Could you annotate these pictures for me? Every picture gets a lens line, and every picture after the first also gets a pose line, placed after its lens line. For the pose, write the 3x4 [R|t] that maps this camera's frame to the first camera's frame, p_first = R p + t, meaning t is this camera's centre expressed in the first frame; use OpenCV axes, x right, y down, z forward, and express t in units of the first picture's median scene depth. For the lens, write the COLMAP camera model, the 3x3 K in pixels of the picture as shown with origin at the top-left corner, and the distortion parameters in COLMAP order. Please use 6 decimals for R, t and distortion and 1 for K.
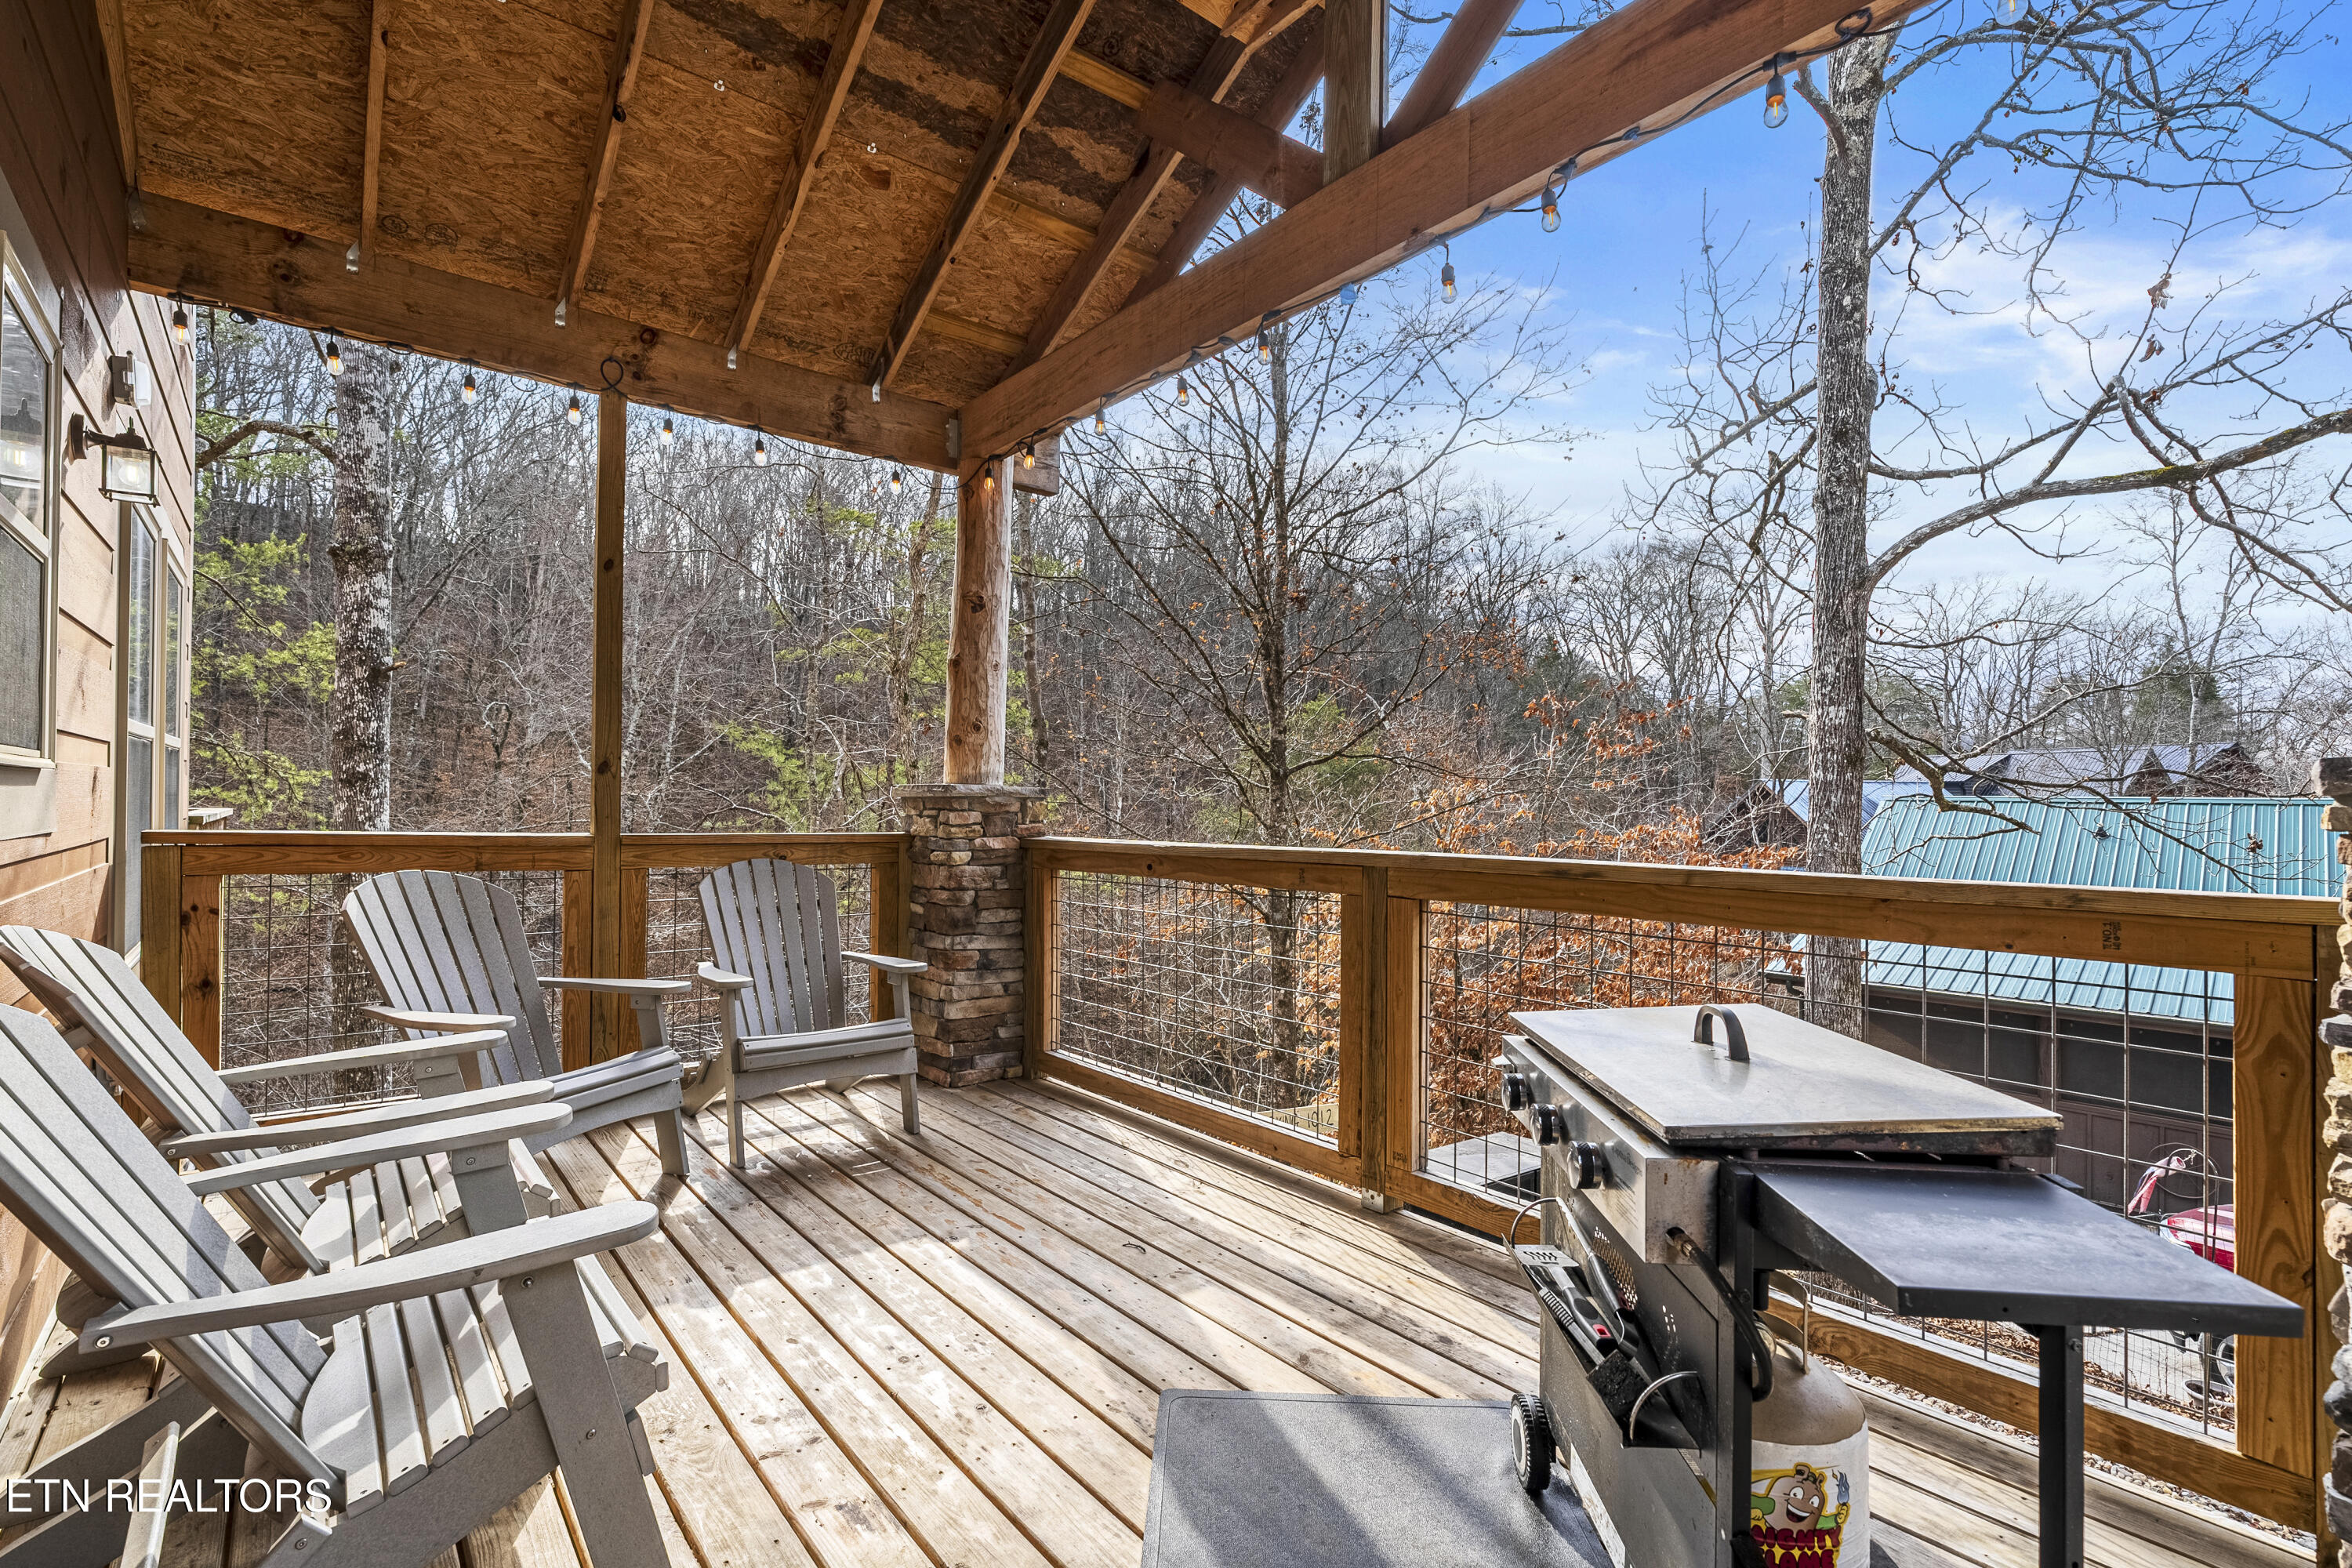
lens RADIAL K [[1064.9, 0, 1167.5], [0, 1064.9, 787.7], [0, 0, 1]] dist [-0.004553, 0.000798]
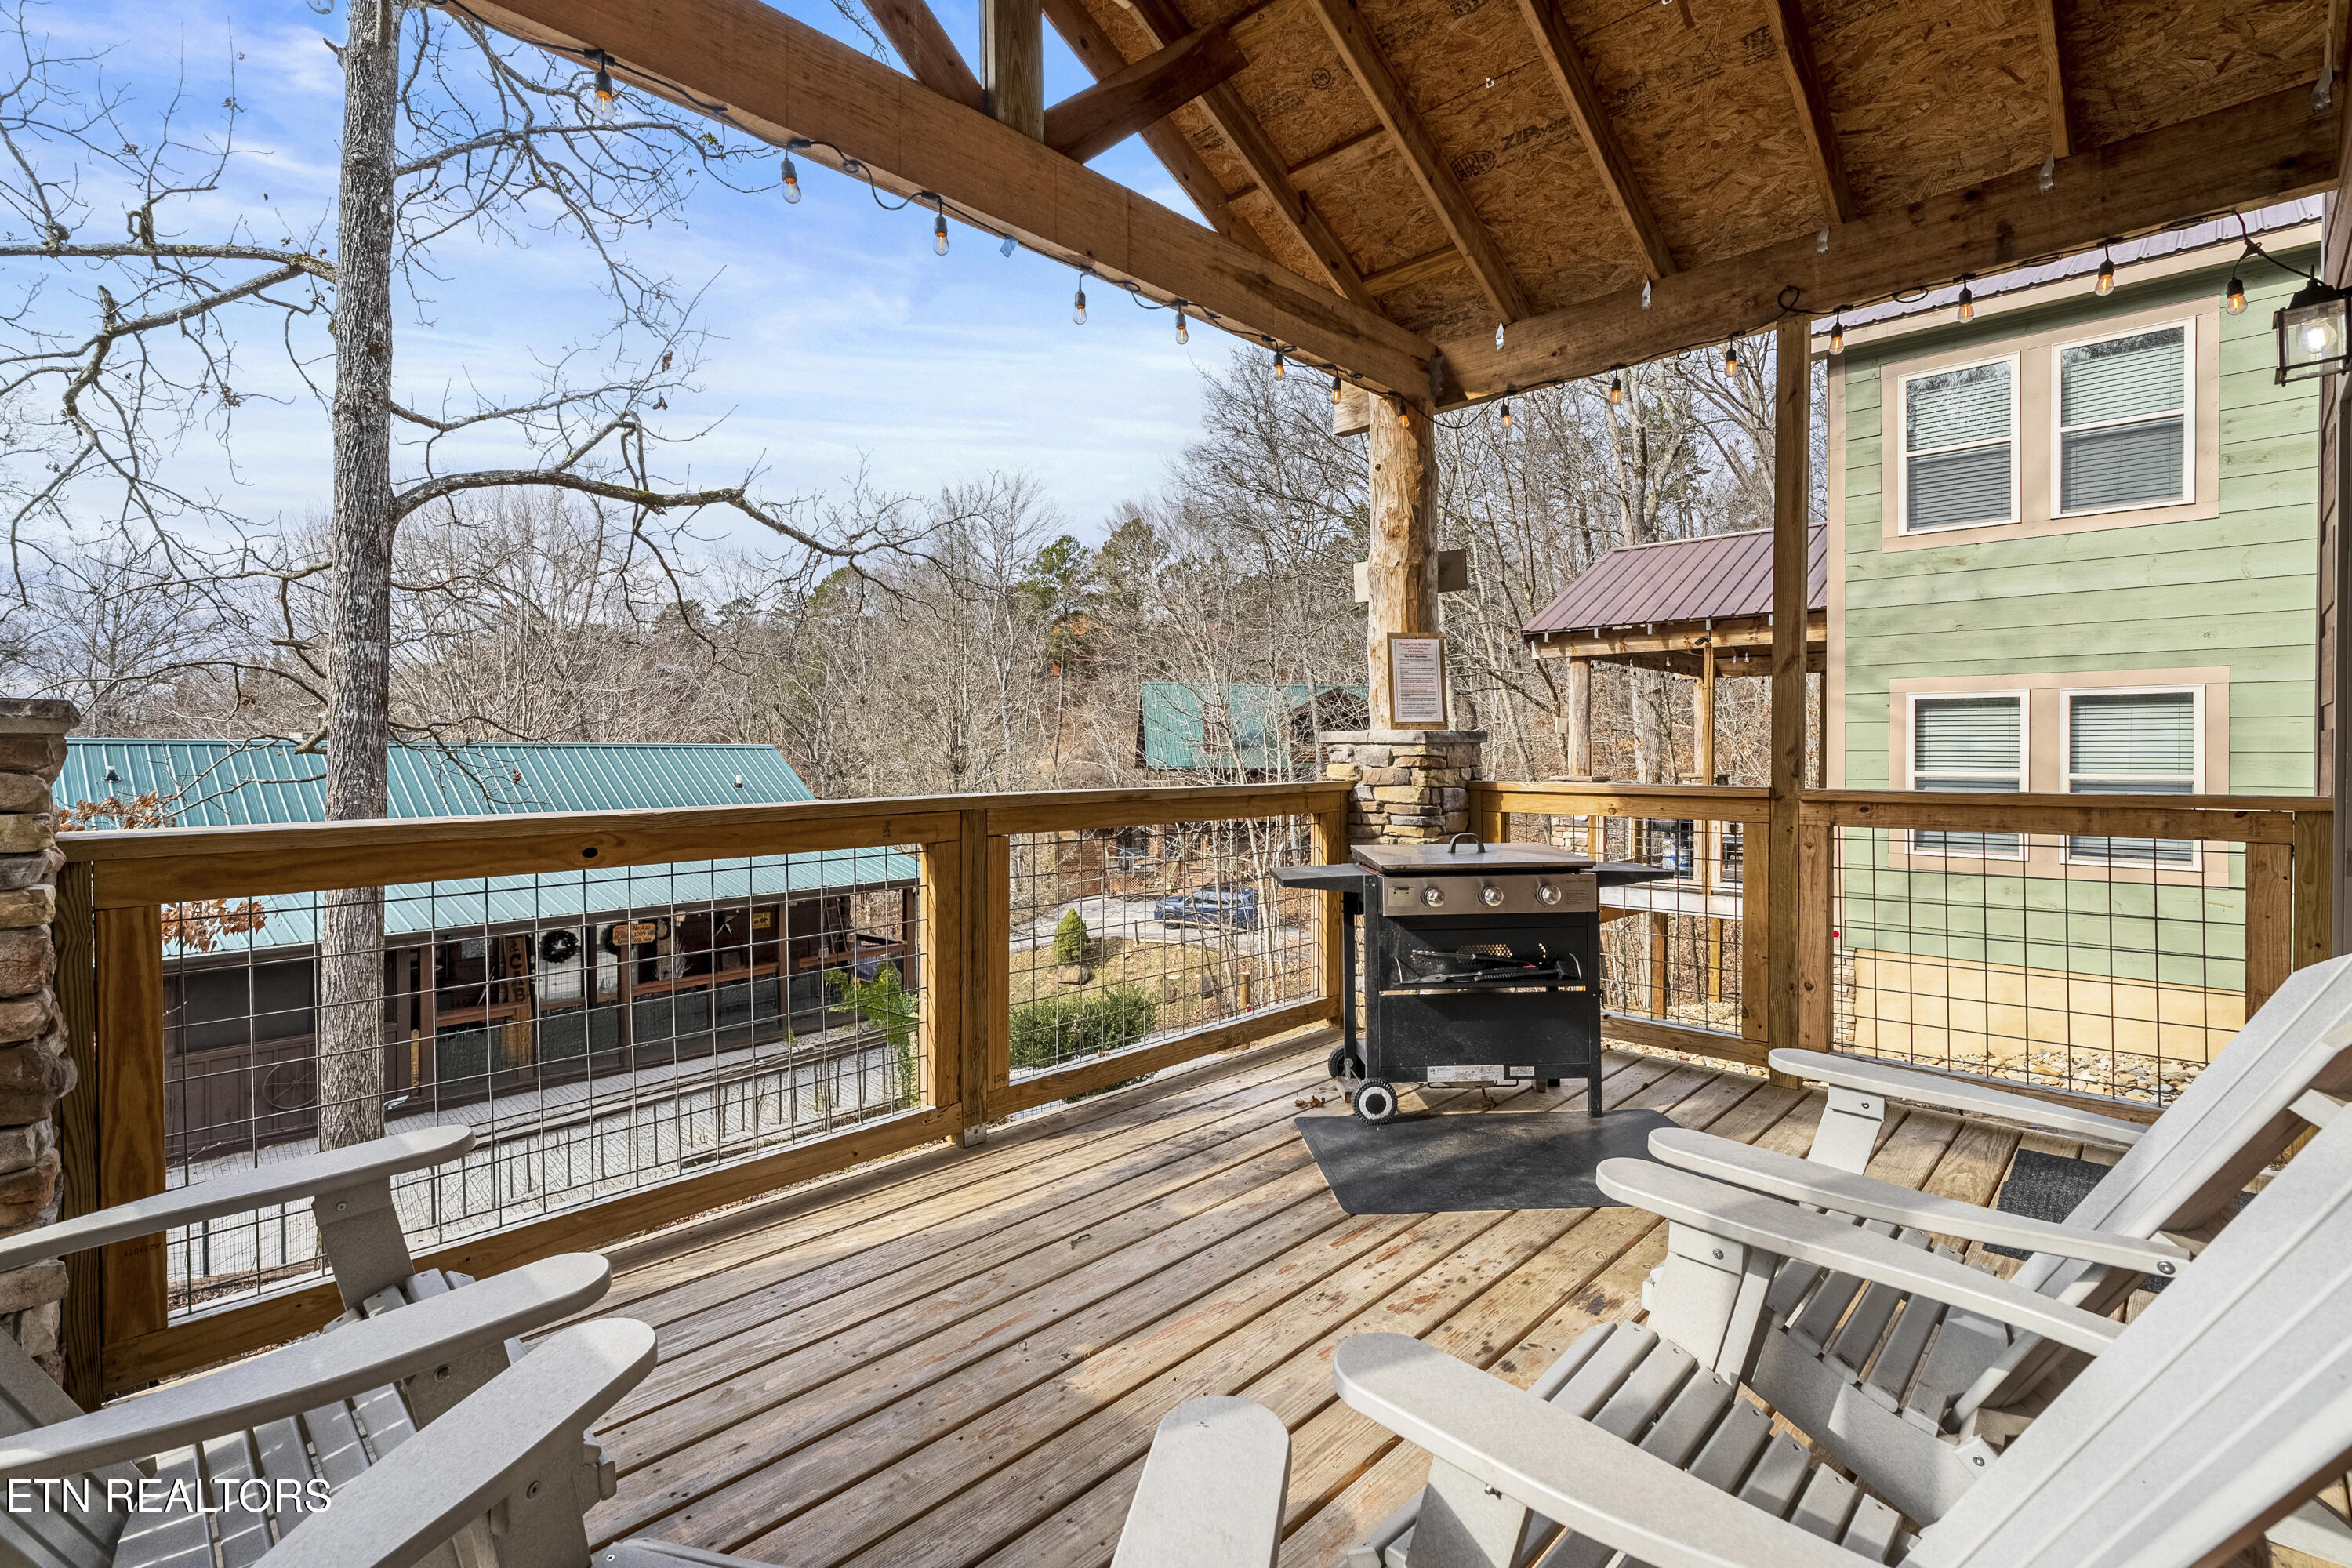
lens RADIAL K [[1051.7, 0, 1178.8], [0, 1051.7, 753.2], [0, 0, 1]] dist [0.000228, 0.000183]
pose [[-0.112554, -0.005906, 0.993628, -0.897013], [-0.015624, 0.999869, 0.004173, 0.015196], [-0.993523, -0.015055, -0.112632, 0.997622]]
